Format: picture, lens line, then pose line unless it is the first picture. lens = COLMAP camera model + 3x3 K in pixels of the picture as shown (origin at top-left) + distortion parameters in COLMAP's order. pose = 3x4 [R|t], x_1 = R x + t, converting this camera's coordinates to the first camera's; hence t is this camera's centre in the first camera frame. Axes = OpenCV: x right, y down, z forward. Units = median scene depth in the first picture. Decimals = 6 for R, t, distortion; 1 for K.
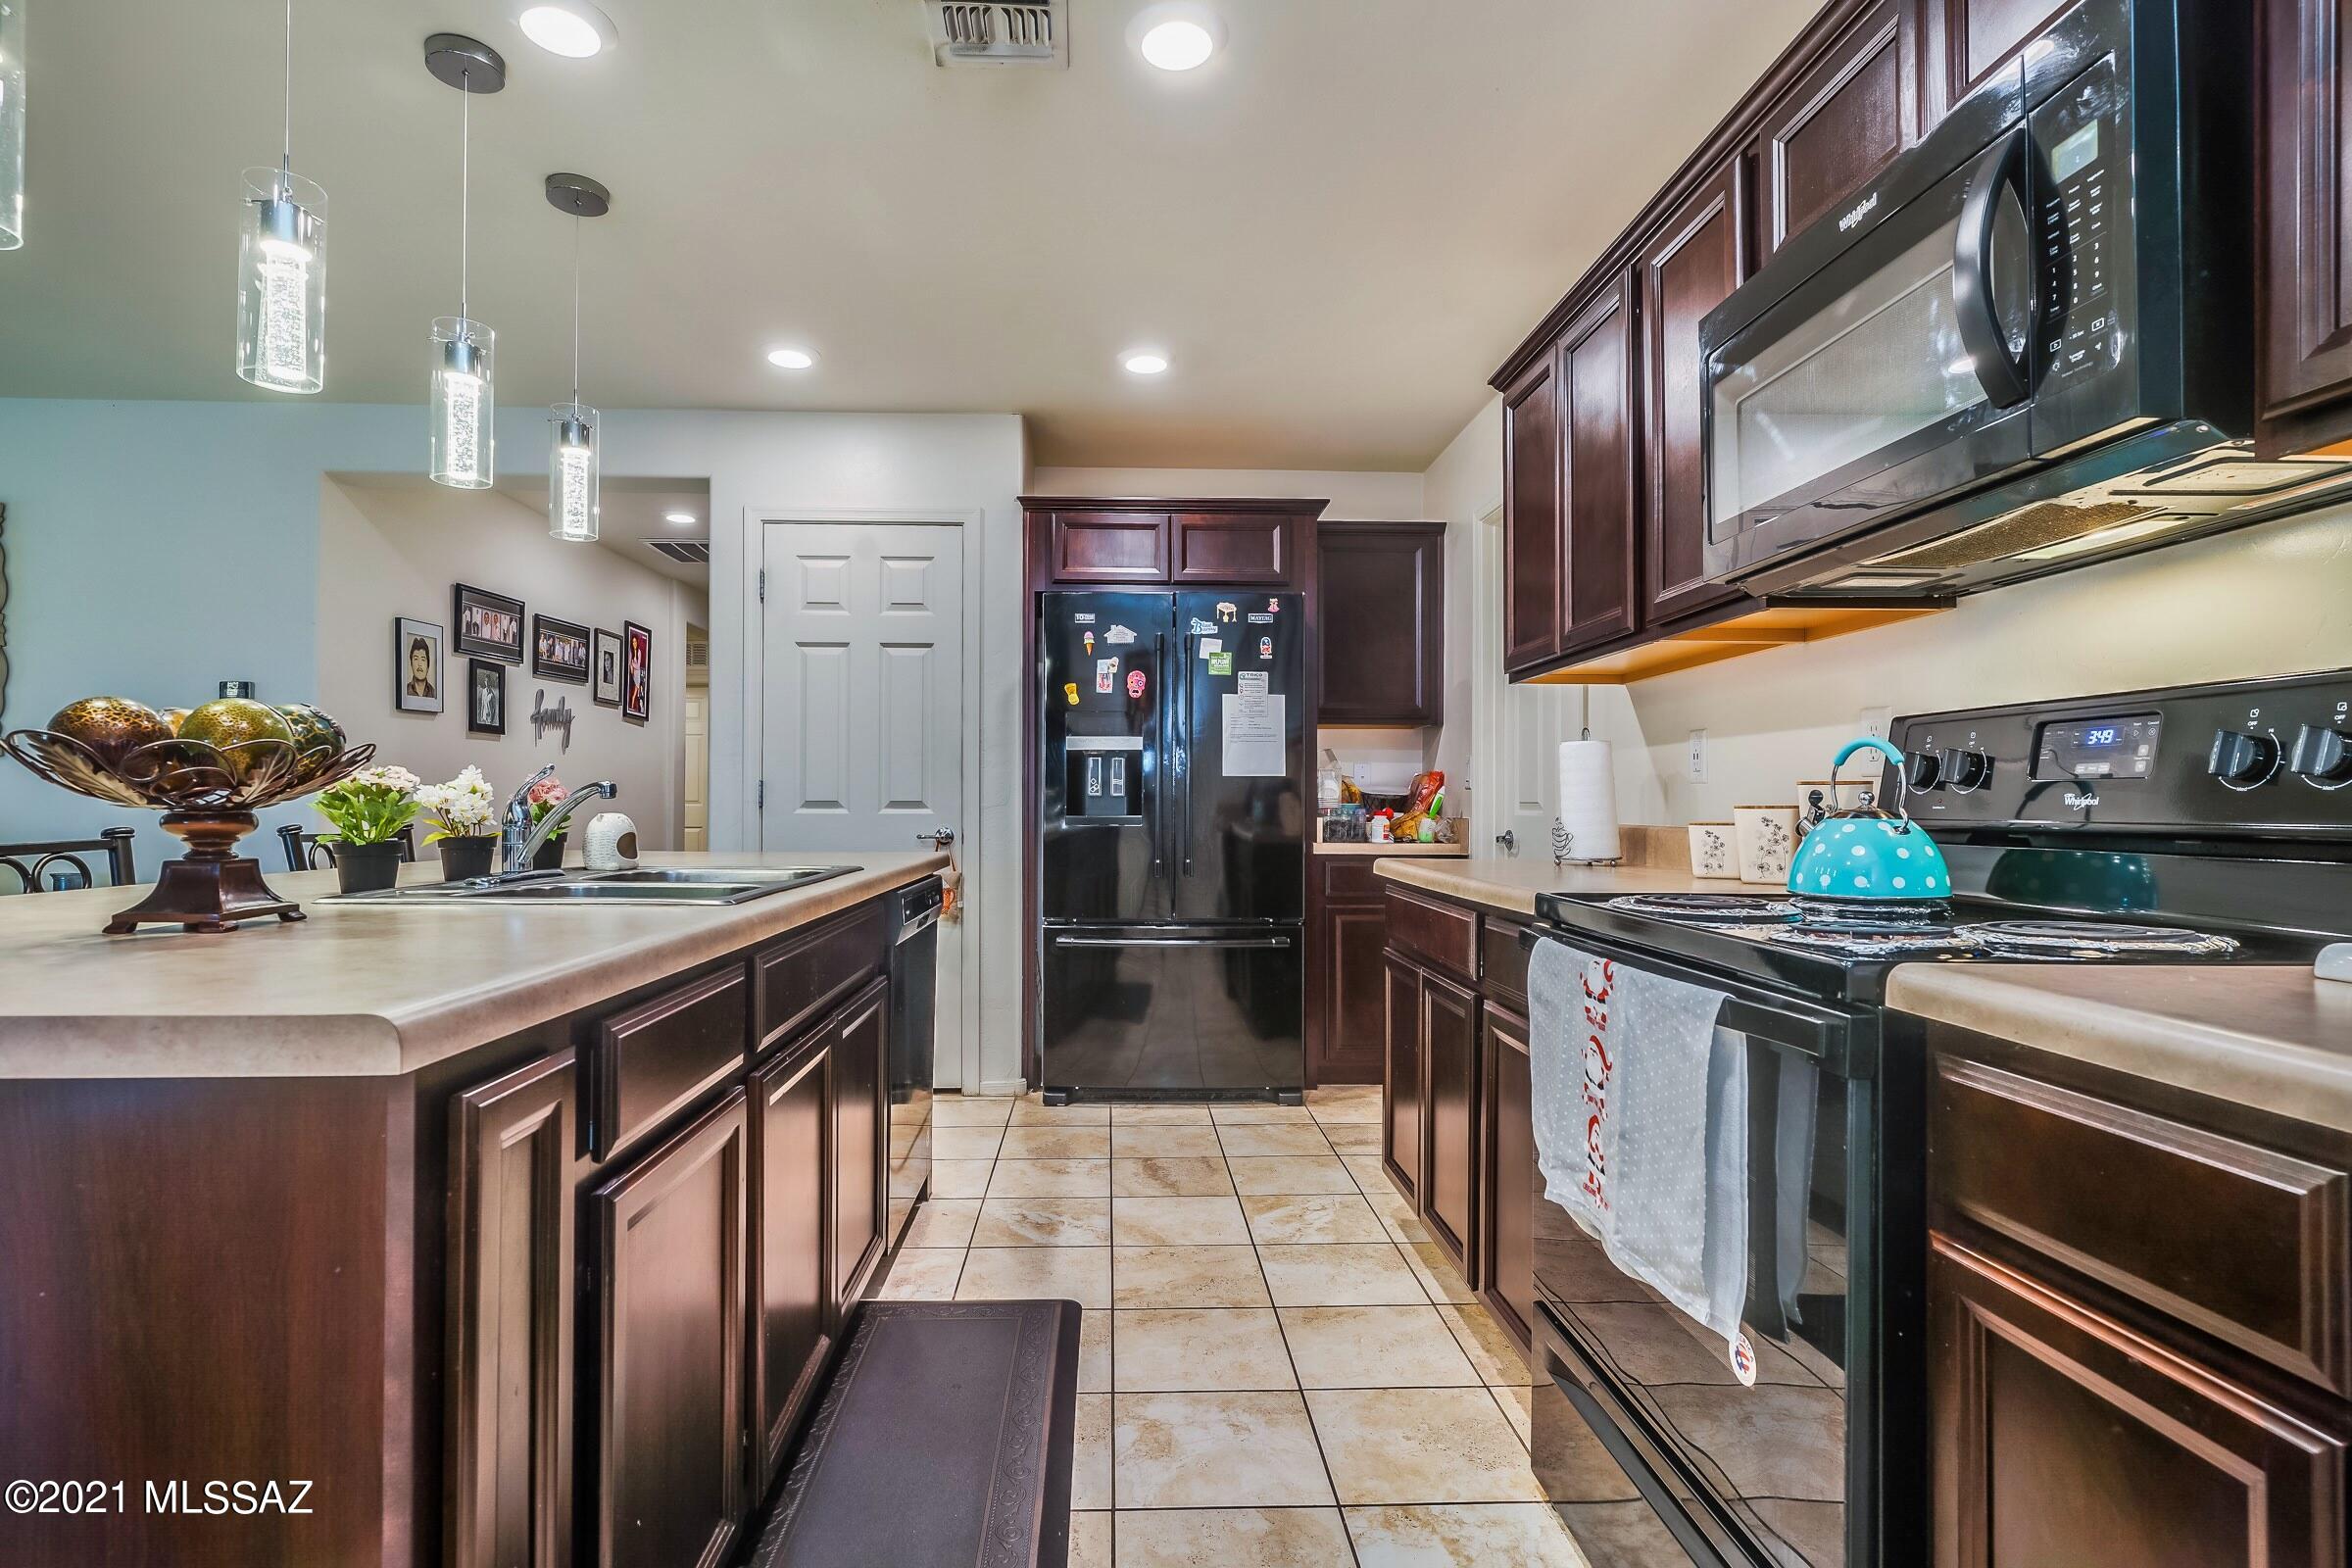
lens RADIAL K [[1131.2, 0, 1149.3], [0, 1131.2, 799.8], [0, 0, 1]] dist [-0.008874, 0.005910]
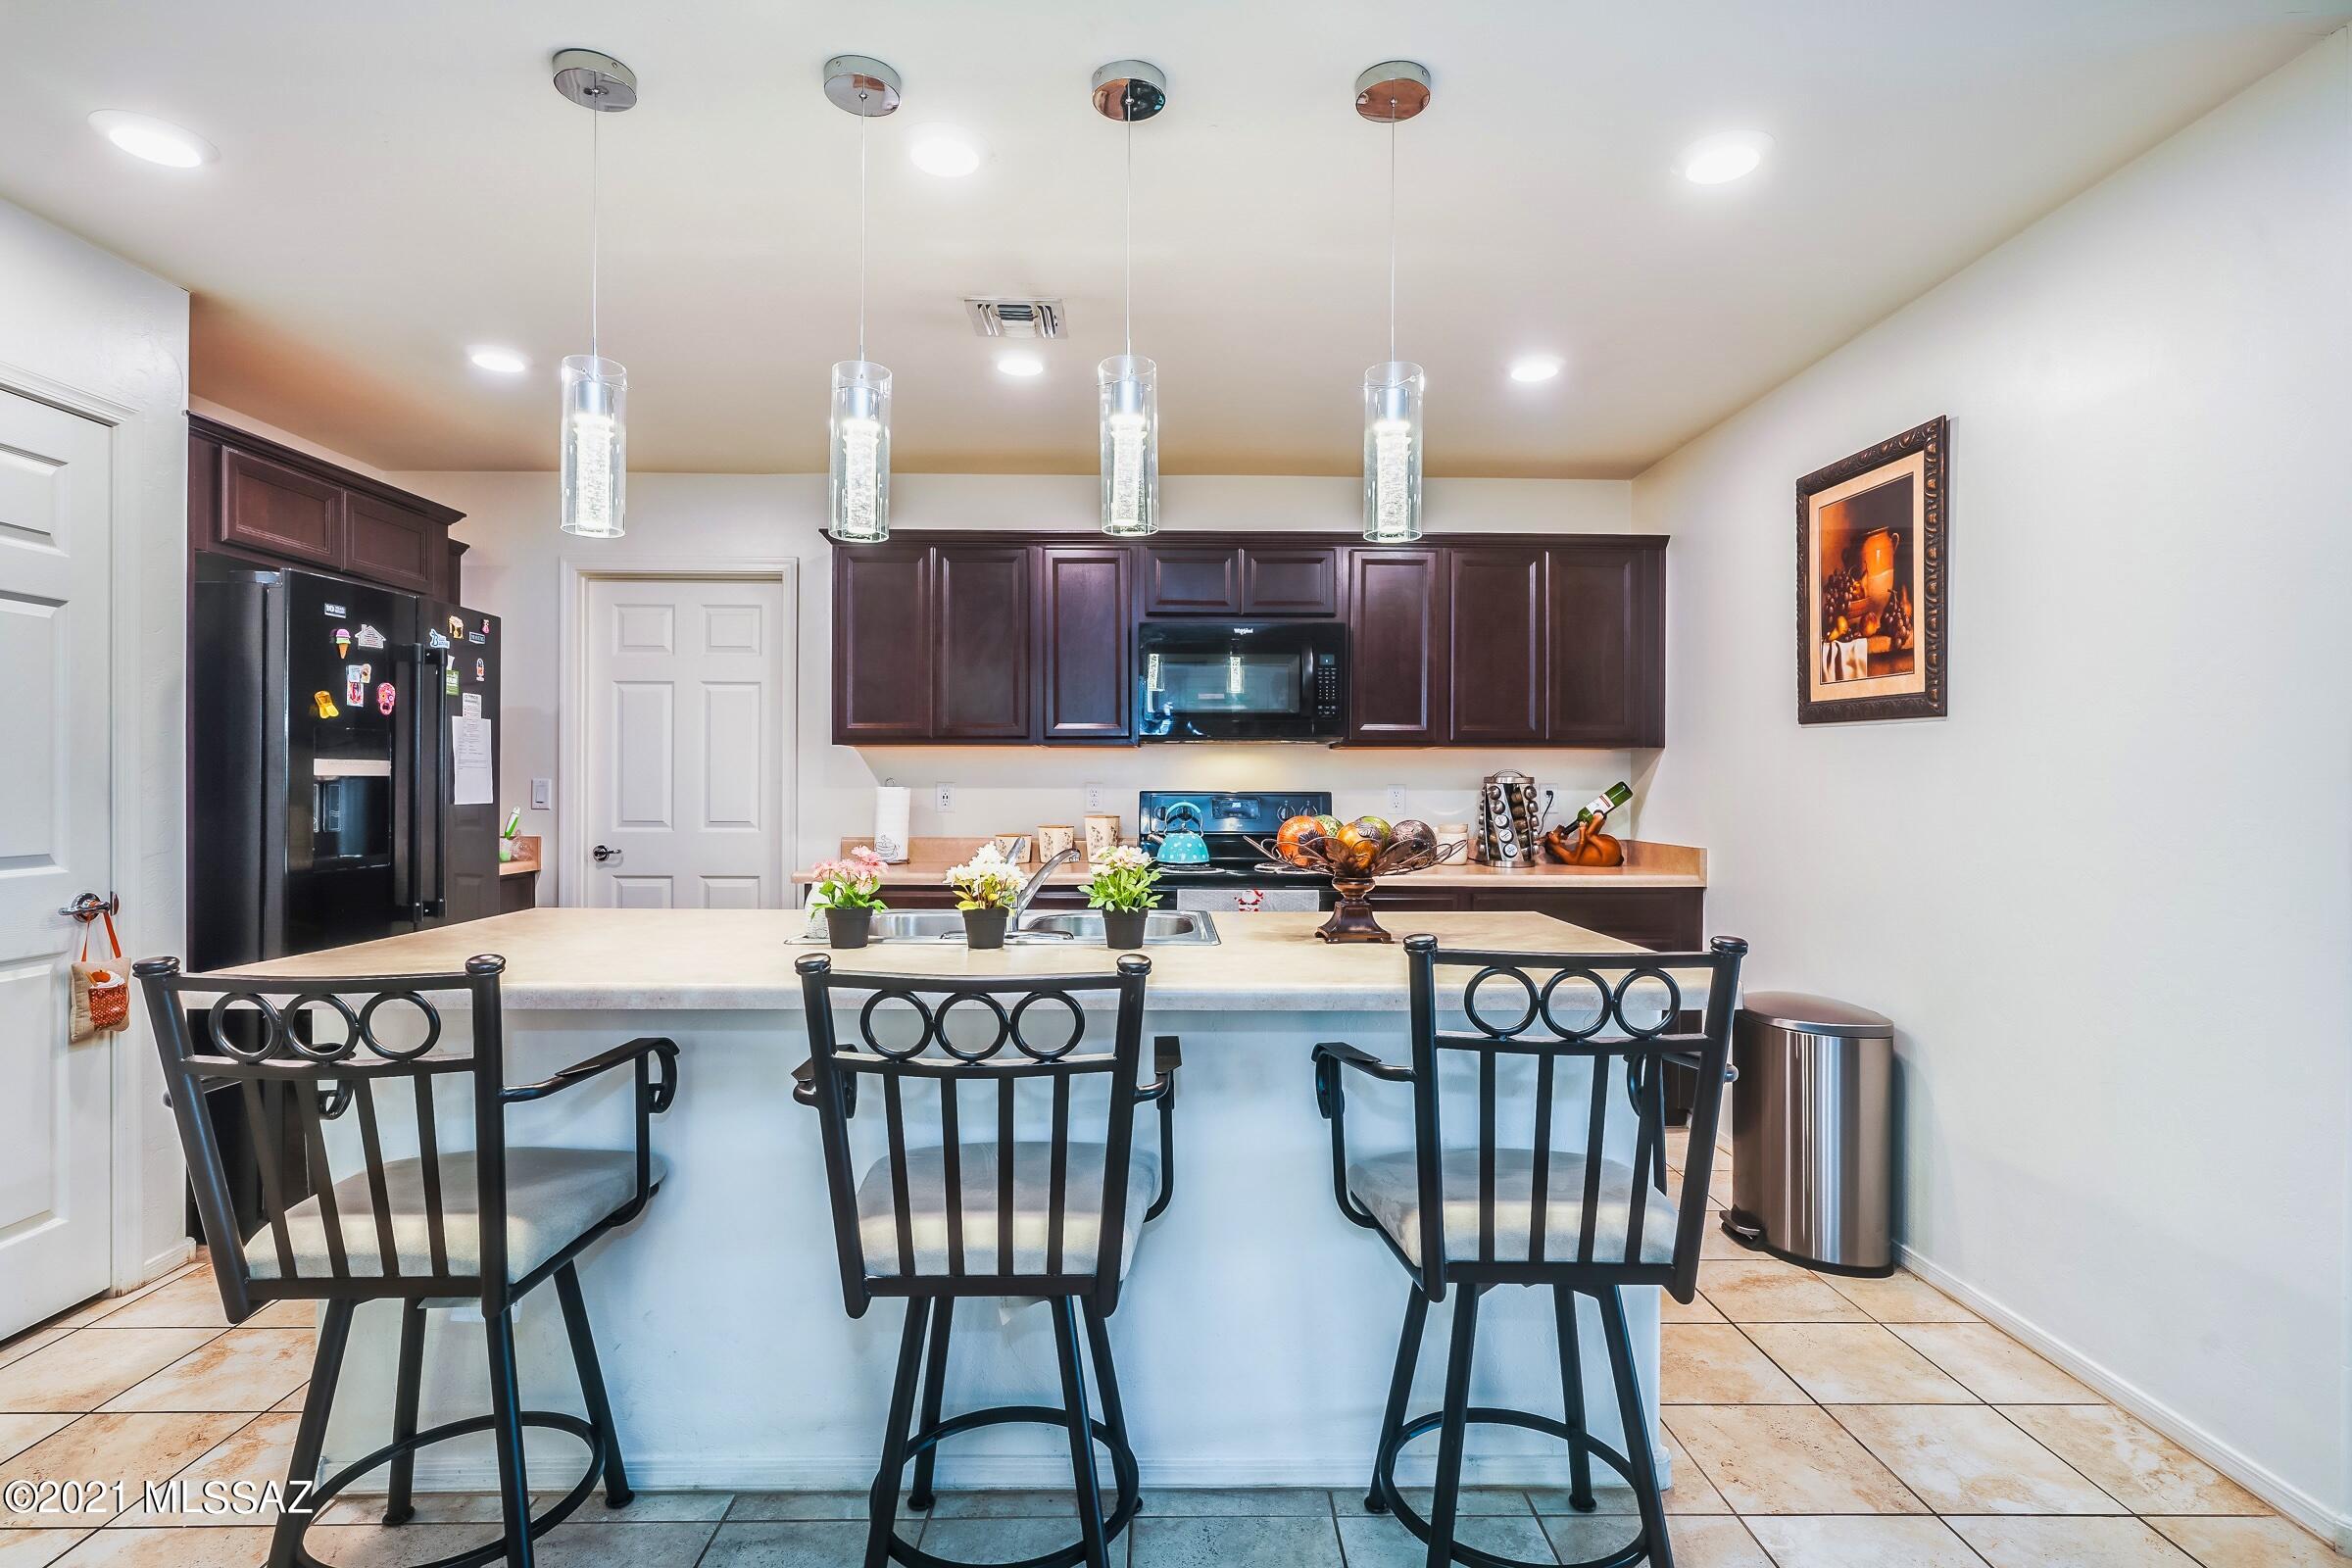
lens RADIAL K [[1131.2, 0, 1175.7], [0, 1131.2, 780.1], [0, 0, 1]] dist [-0.008874, 0.005910]
pose [[0.023382, -0.002100, 0.999724, -0.838541], [-0.007174, 0.999972, 0.002268, -0.047520], [-0.999701, -0.007225, 0.023366, 0.390767]]
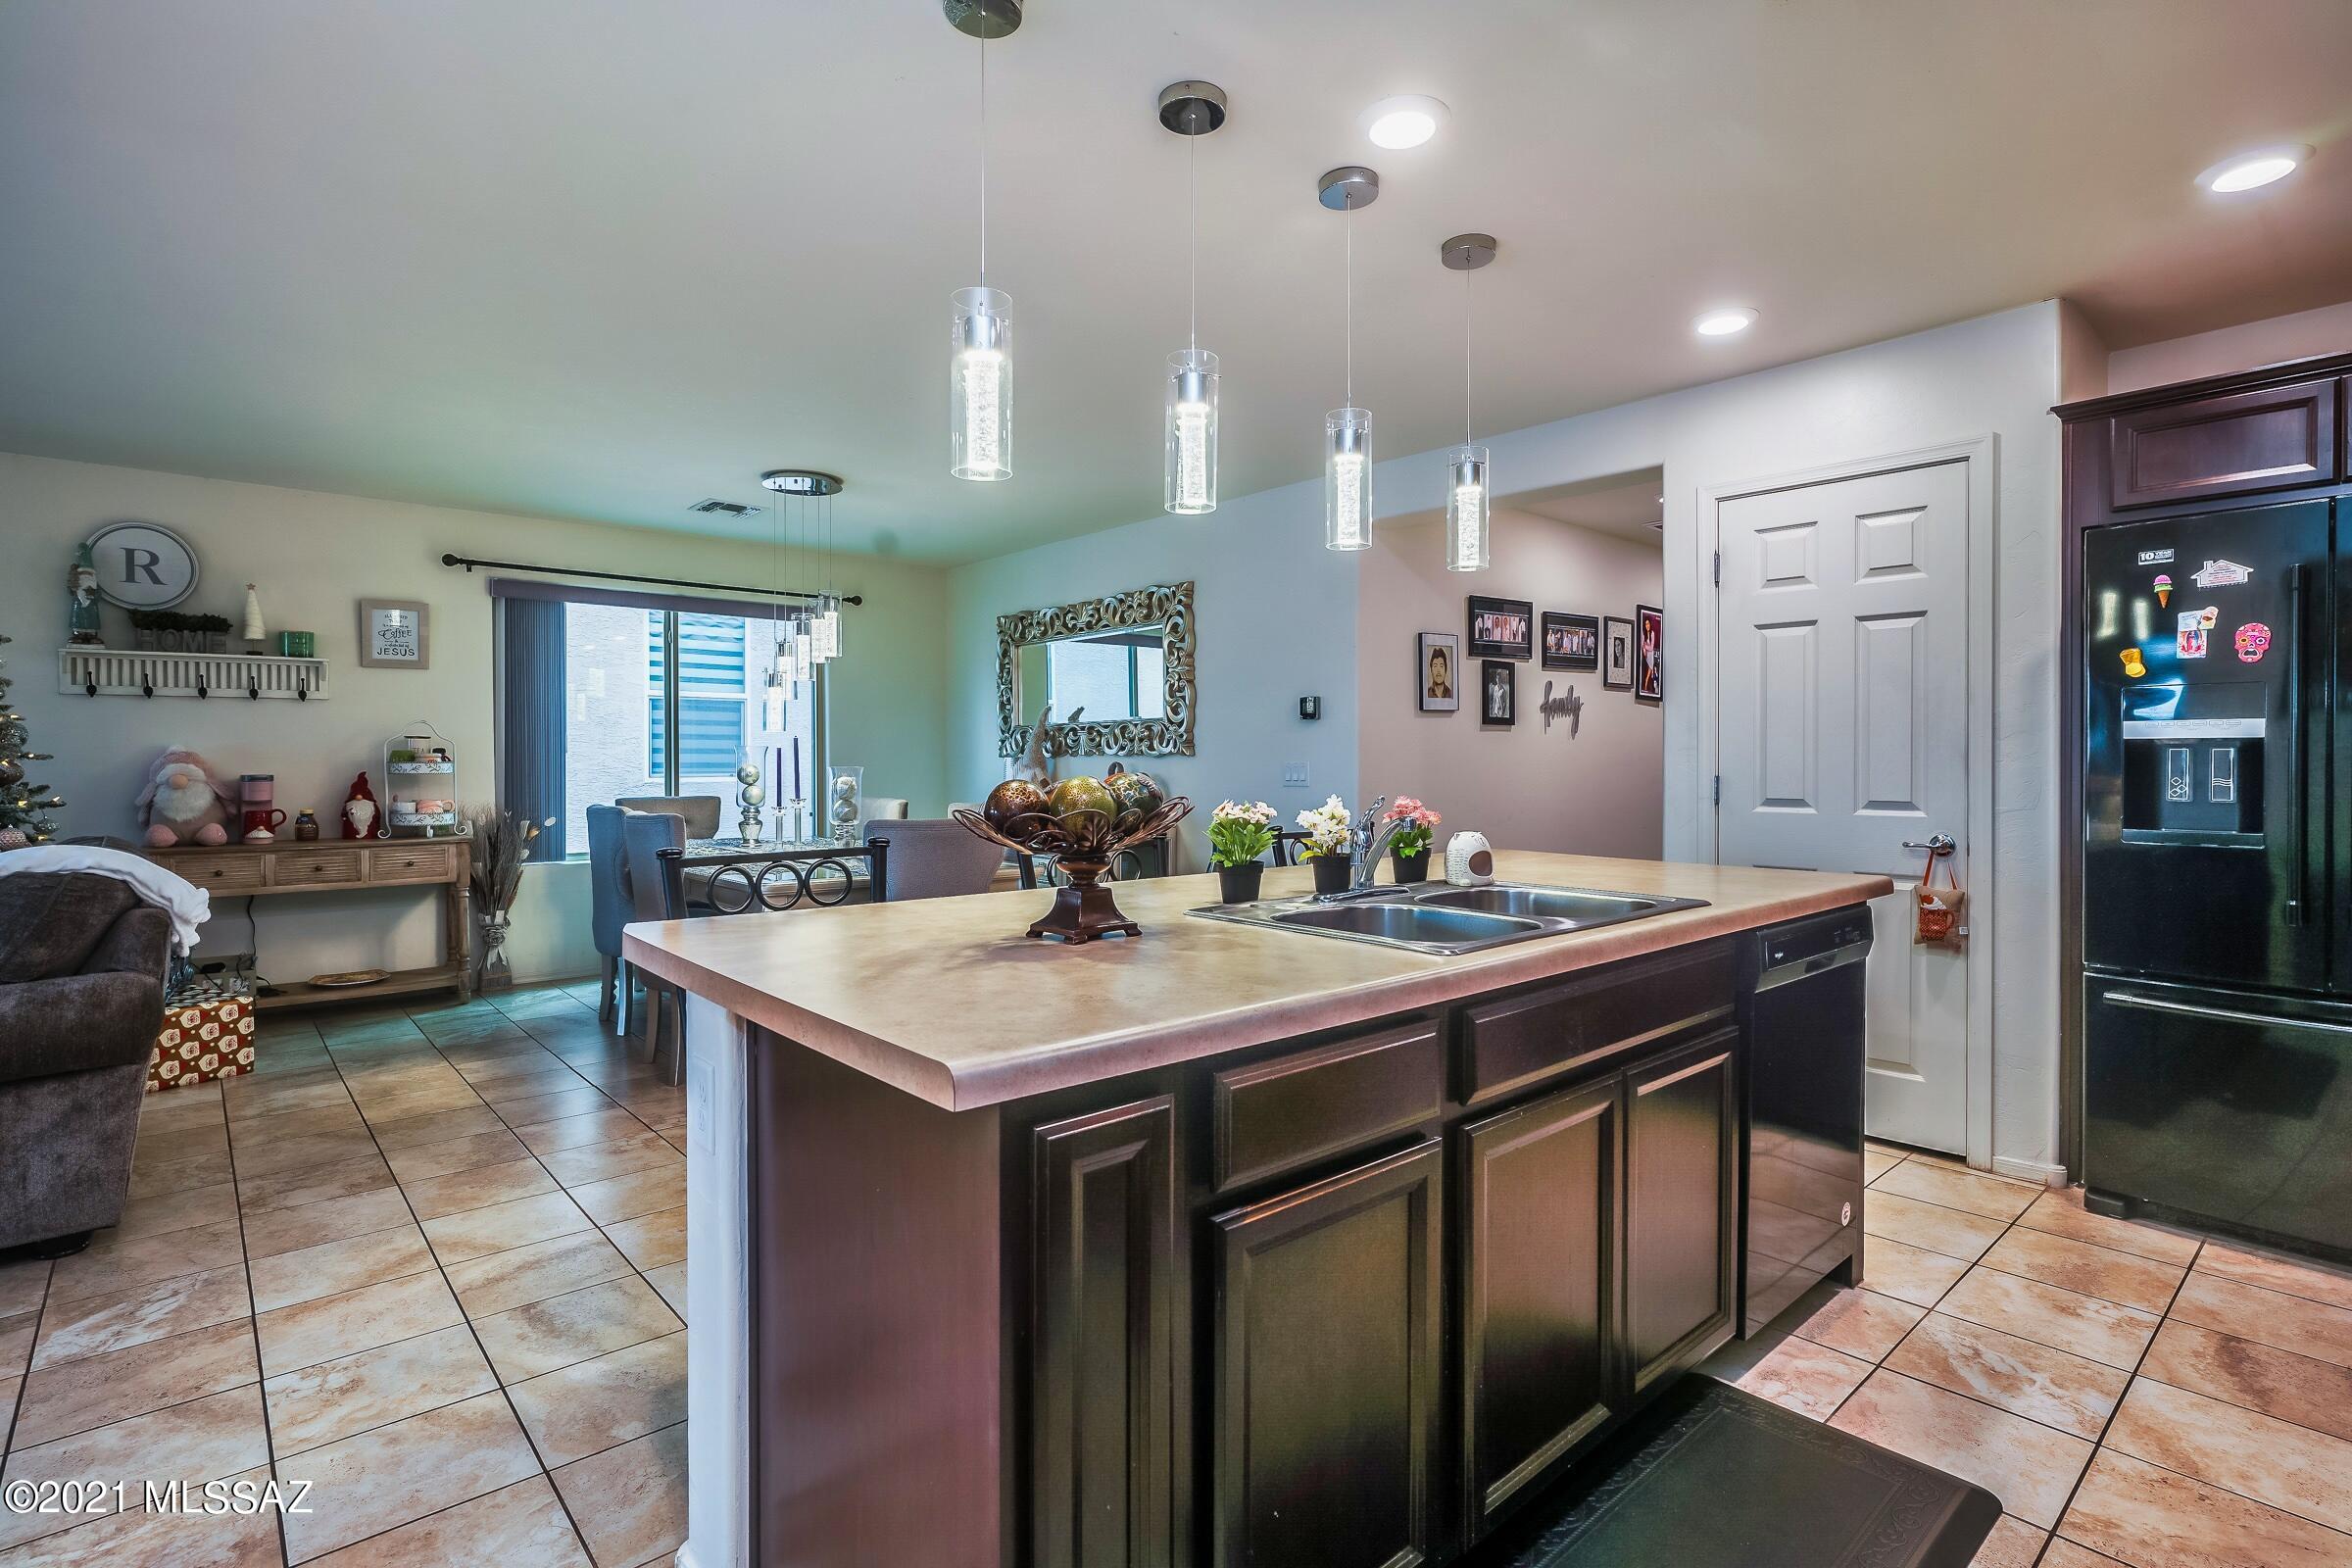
lens RADIAL K [[1131.2, 0, 1189.0], [0, 1131.2, 775.7], [0, 0, 1]] dist [-0.008874, 0.005910]
pose [[0.639392, 0.006997, -0.768849, 0.102882], [0.004449, 0.999908, 0.012800, -0.032675], [0.768868, -0.011605, 0.639302, 0.063870]]
